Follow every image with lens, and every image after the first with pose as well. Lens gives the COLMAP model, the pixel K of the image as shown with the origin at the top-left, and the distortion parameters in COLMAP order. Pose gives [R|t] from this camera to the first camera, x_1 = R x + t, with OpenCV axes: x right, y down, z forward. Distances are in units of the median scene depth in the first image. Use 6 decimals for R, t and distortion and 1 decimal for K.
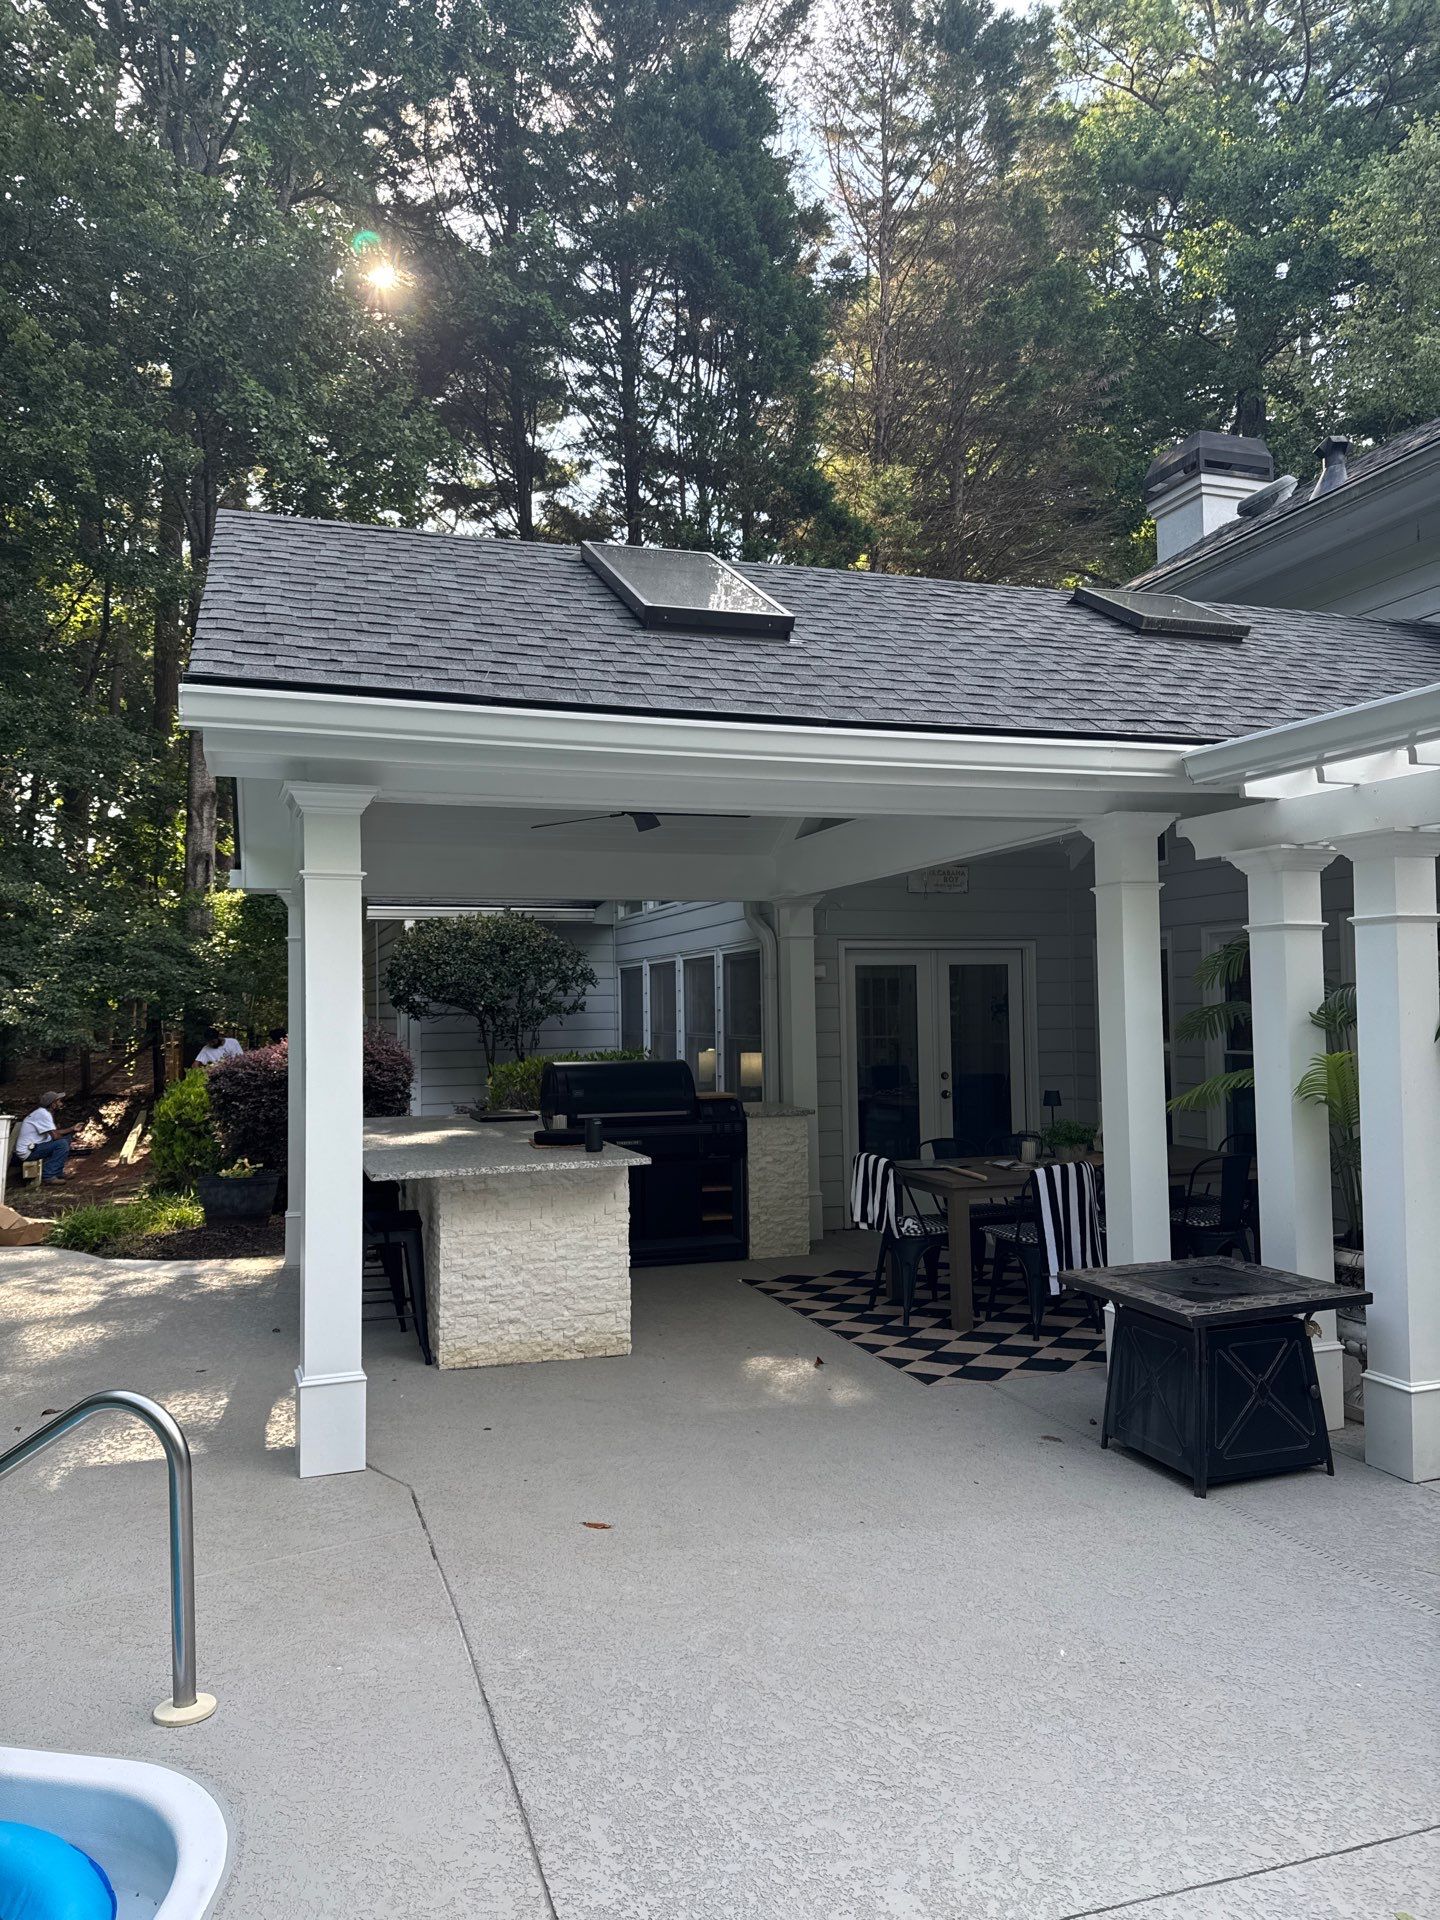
lens RADIAL K [[1335.6, 0, 718.6], [0, 1335.6, 958.7], [0, 0, 1]] dist [0.064966, -0.058575]
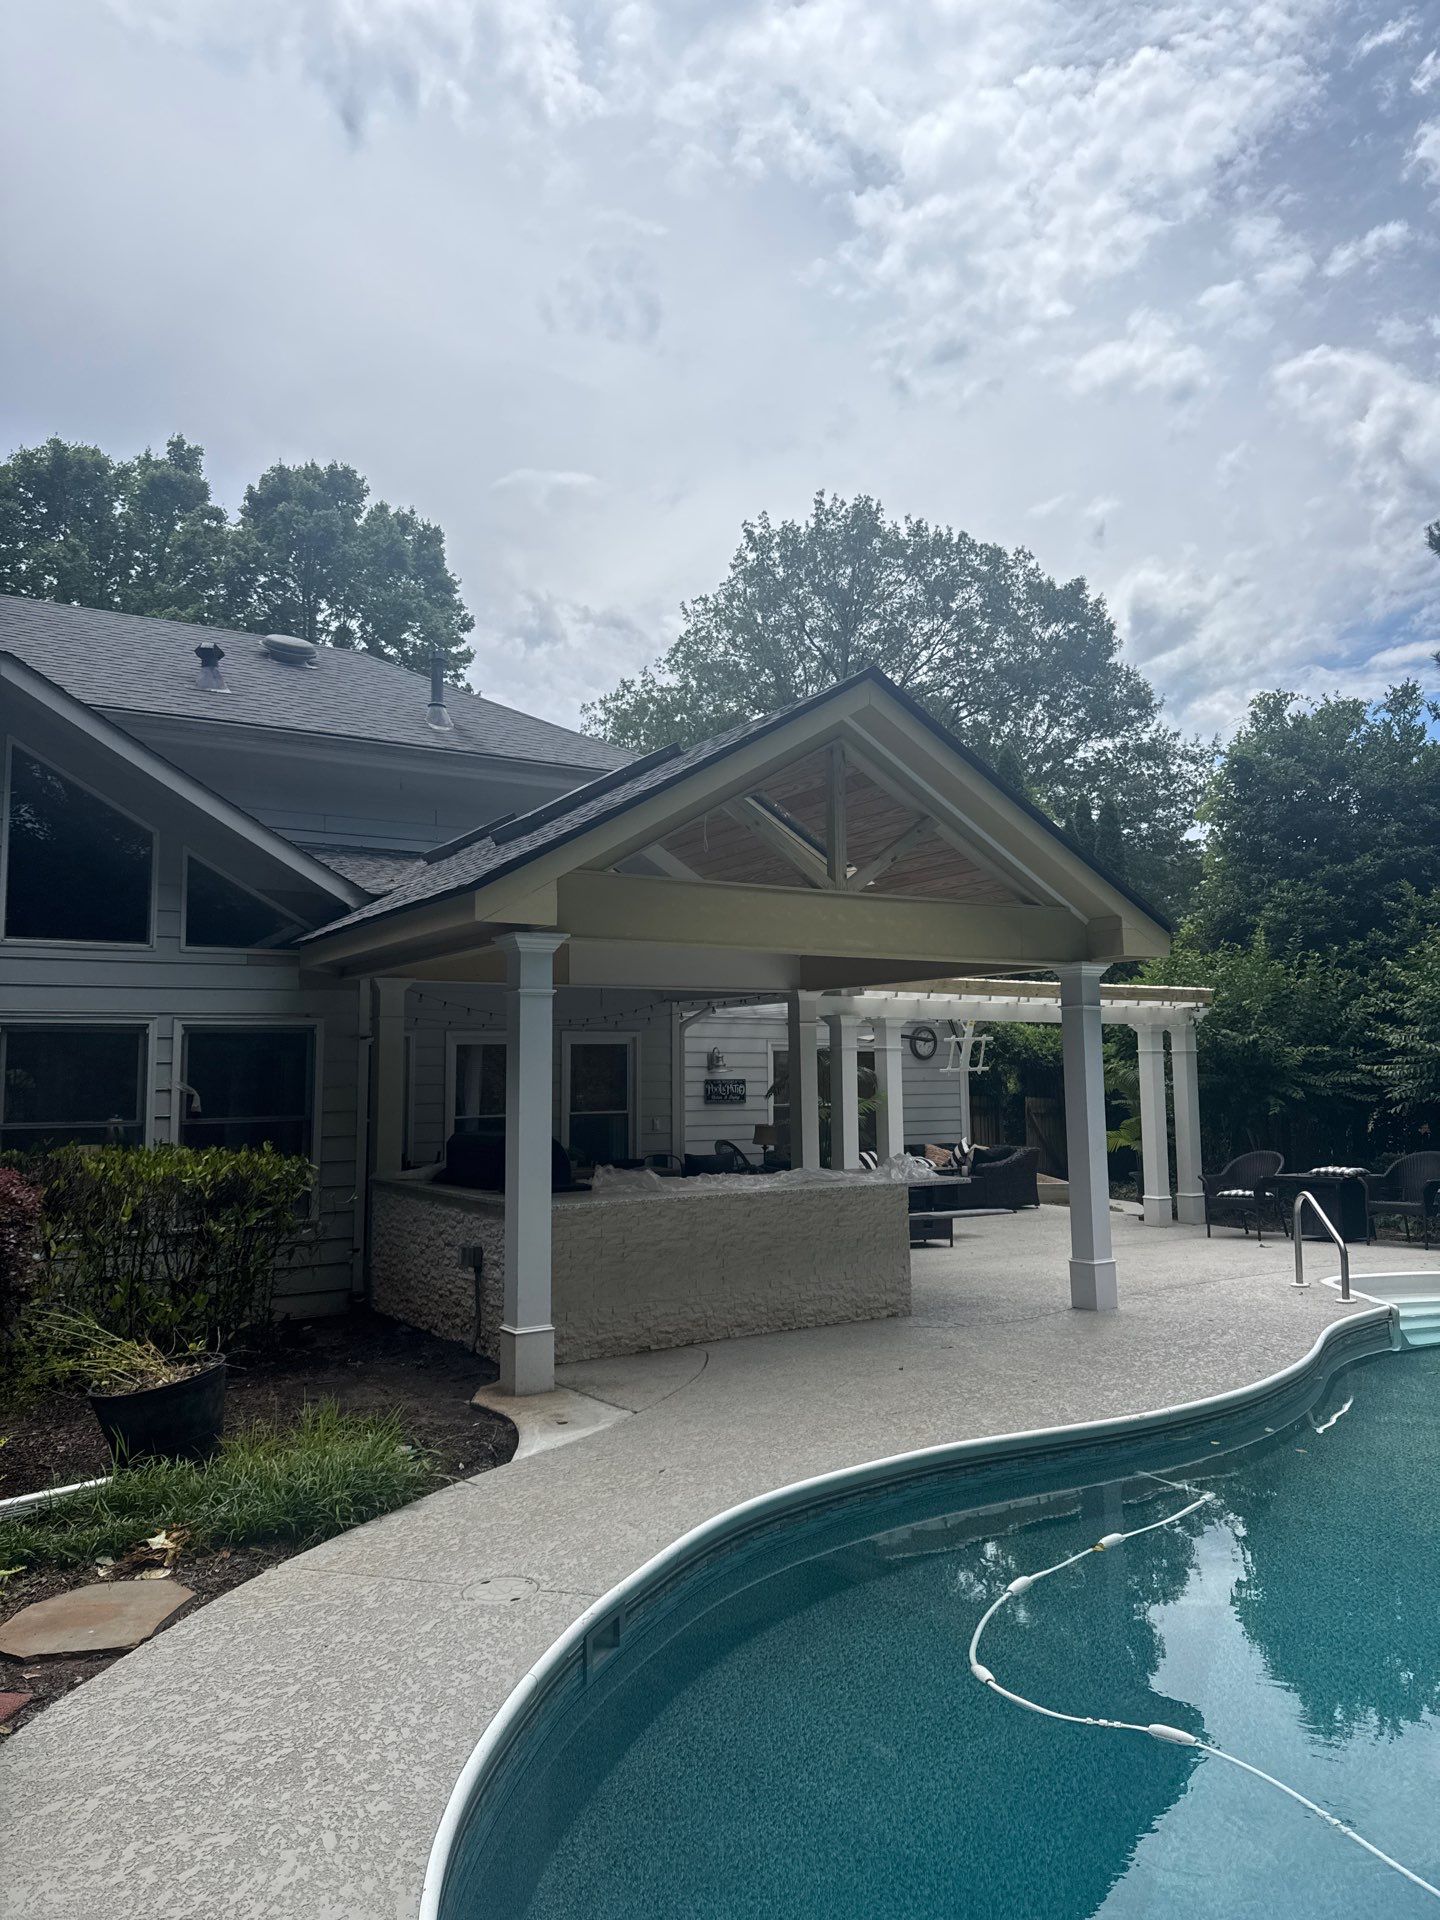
lens RADIAL K [[1335.6, 0, 711.0], [0, 1335.6, 960.2], [0, 0, 1]] dist [0.064966, -0.058575]
pose [[-0.231229, 0.102143, 0.967523, -1.344355], [-0.020258, 0.993752, -0.109754, 0.063936], [-0.972688, -0.044978, -0.227715, 1.278664]]
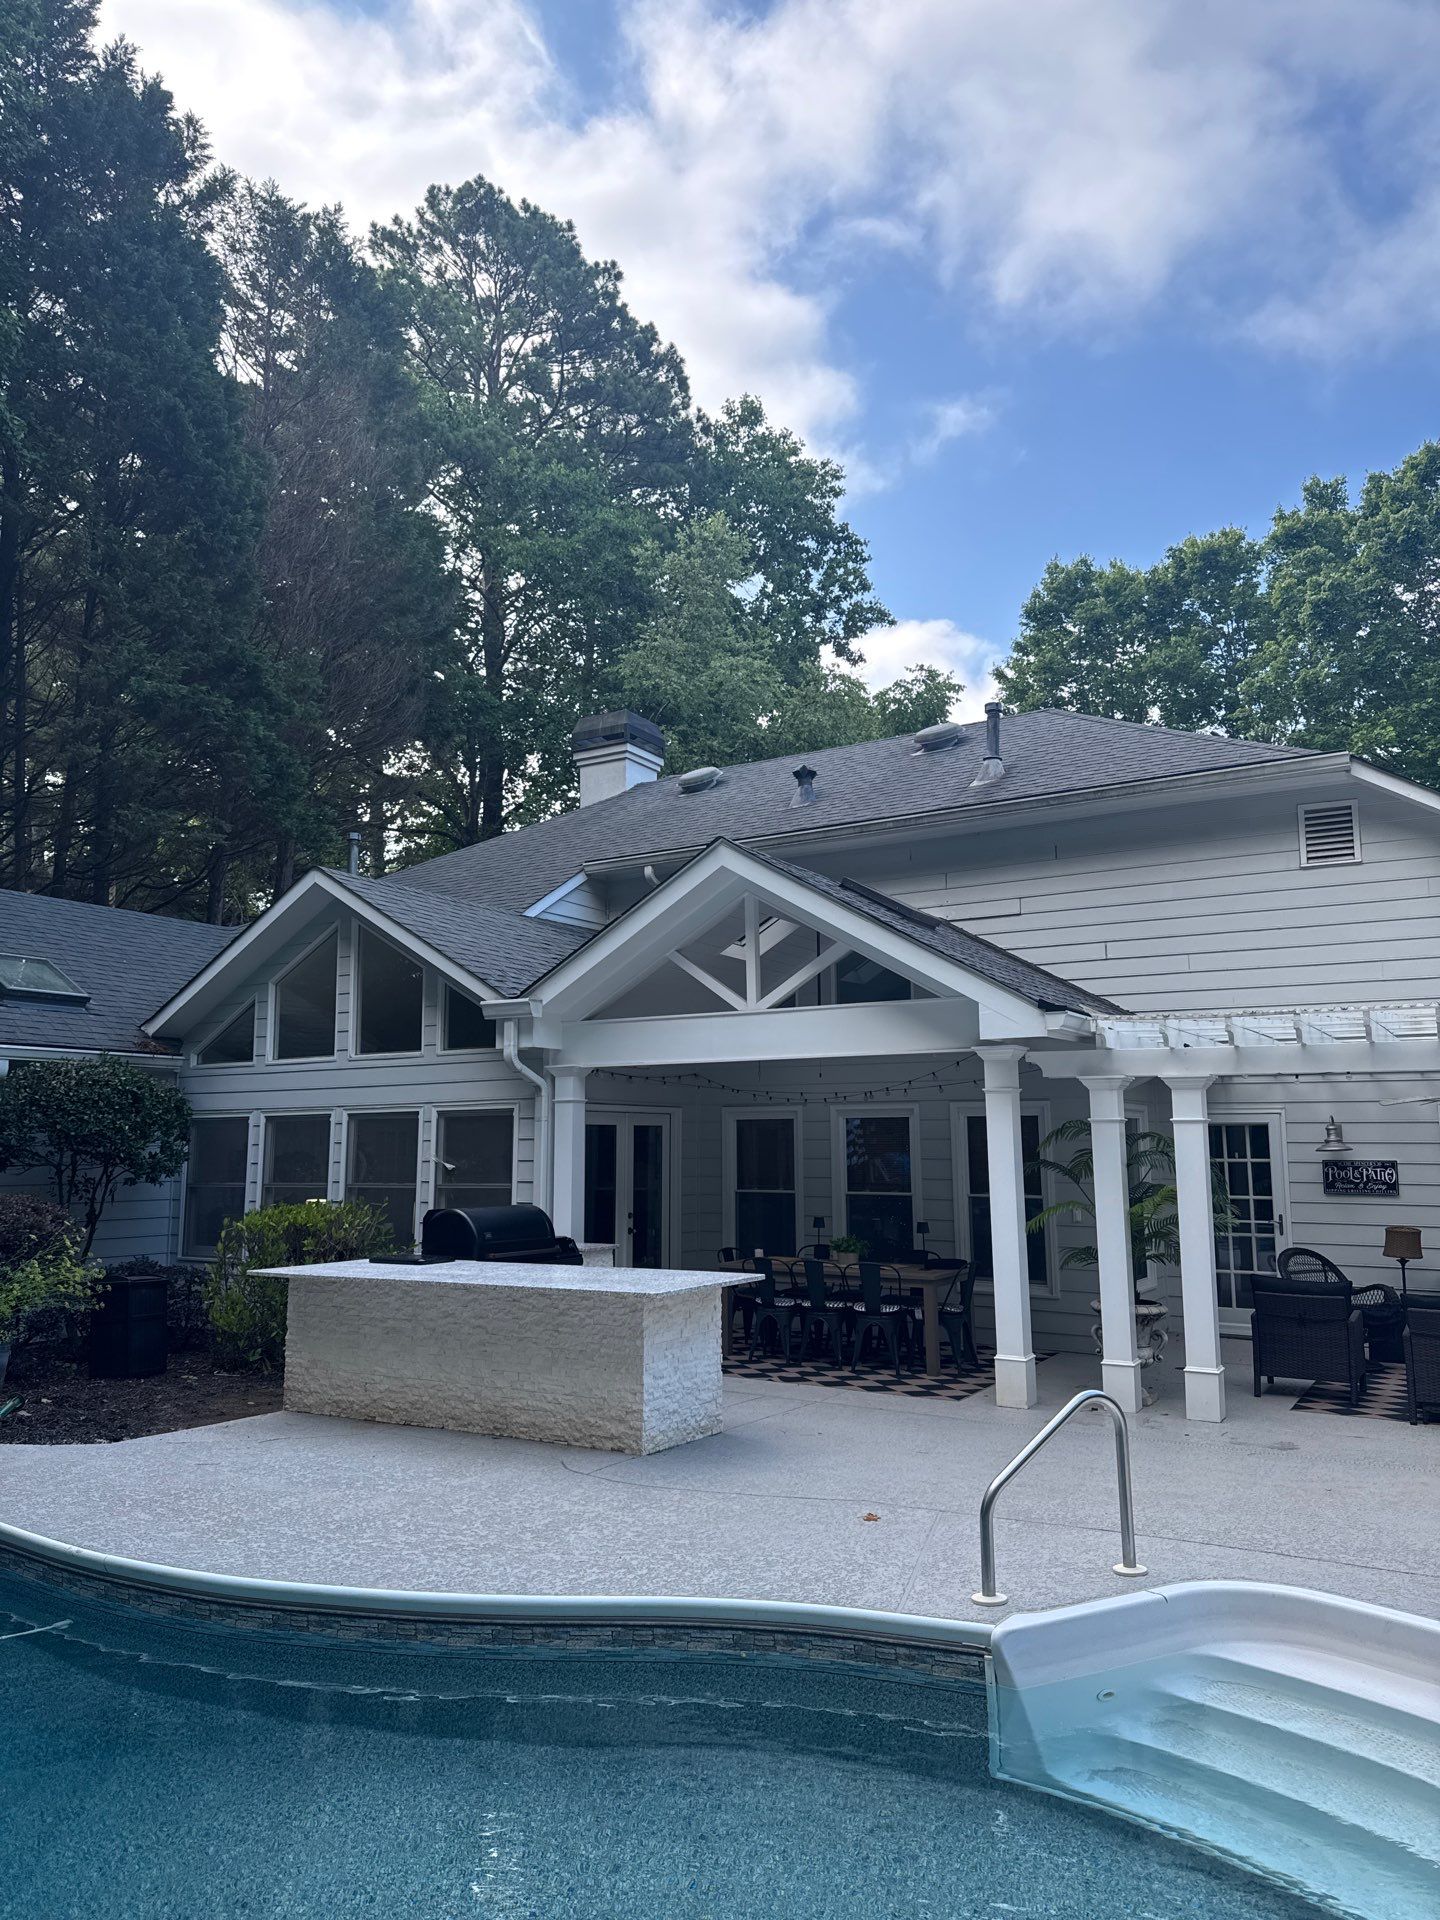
lens RADIAL K [[1335.6, 0, 709.3], [0, 1335.6, 964.4], [0, 0, 1]] dist [0.064966, -0.058575]
pose [[0.762866, 0.101031, 0.638614, -0.811079], [-0.032041, 0.992410, -0.118727, 0.000000], [-0.645762, 0.070111, 0.760313, -0.015519]]
